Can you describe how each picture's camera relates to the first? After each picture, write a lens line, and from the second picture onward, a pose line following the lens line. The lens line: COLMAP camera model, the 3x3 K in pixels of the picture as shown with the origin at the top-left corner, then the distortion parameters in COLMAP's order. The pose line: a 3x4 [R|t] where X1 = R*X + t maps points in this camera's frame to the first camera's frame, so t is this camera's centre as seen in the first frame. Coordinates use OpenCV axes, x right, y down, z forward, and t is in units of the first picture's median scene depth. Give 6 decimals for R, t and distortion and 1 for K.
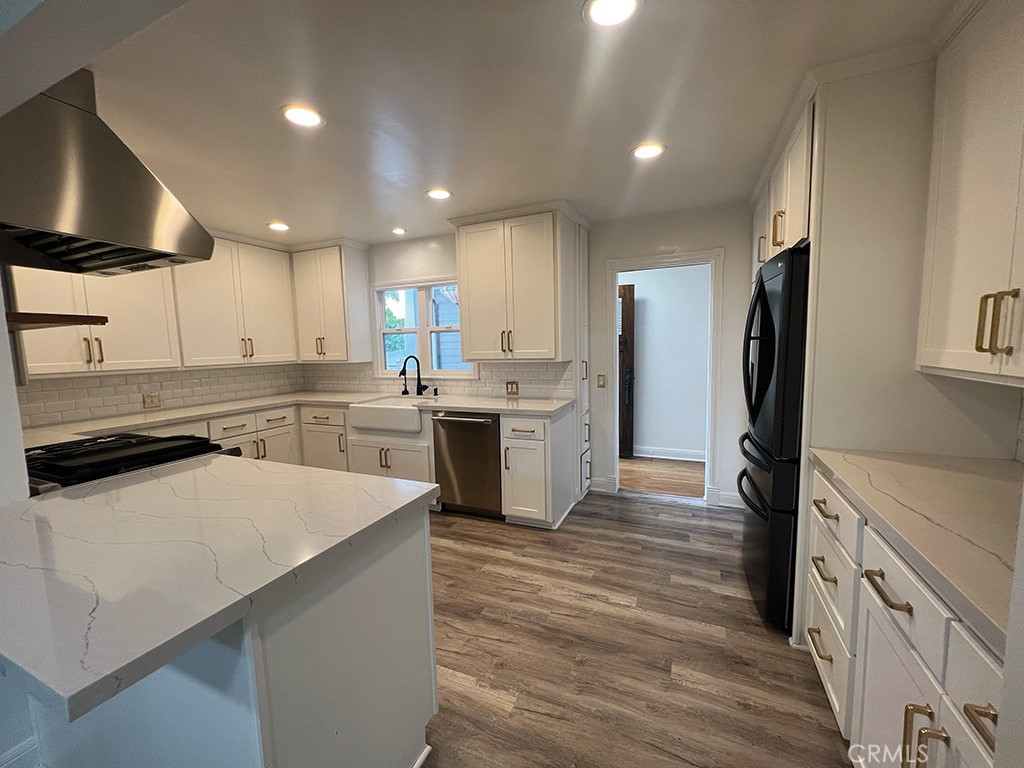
lens RADIAL K [[414.7, 0, 512.0], [0, 414.7, 384.0], [0, 0, 1]] dist [0.001719, 0.000024]
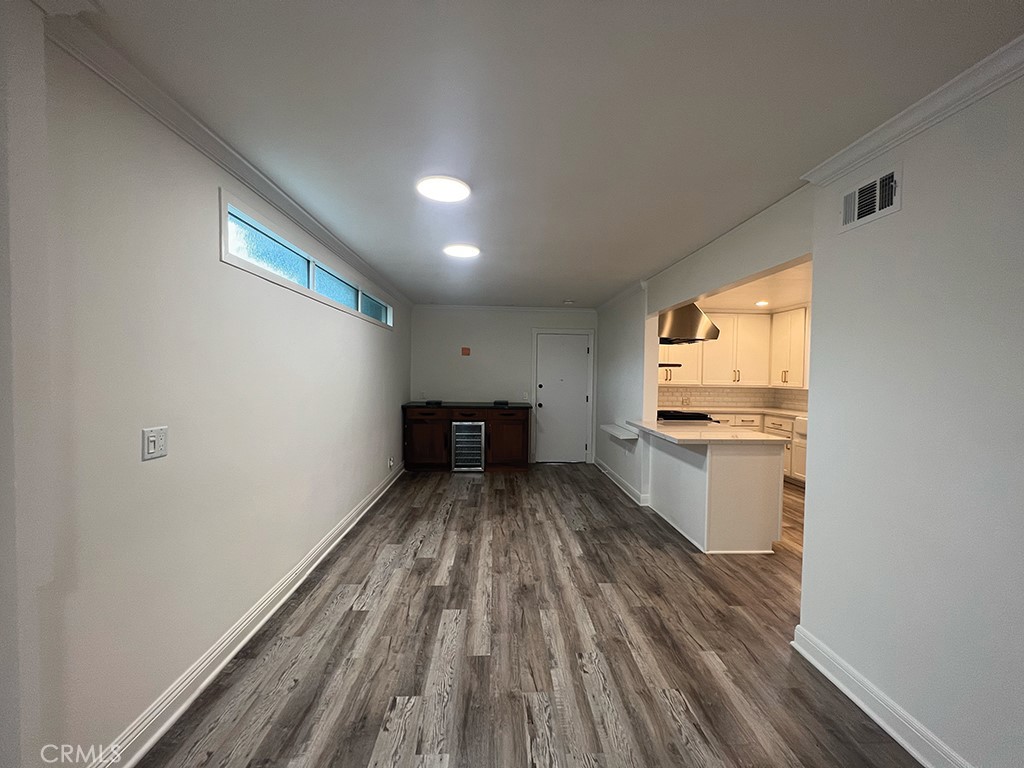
lens RADIAL K [[400.2, 0, 516.1], [0, 400.2, 385.1], [0, 0, 1]] dist [0.000499, -0.000003]
pose [[0.447757, 0.059955, -0.892143, 0.454228], [-0.111437, 0.993712, 0.010852, 0.033606], [0.887184, 0.094558, 0.451623, -0.572585]]
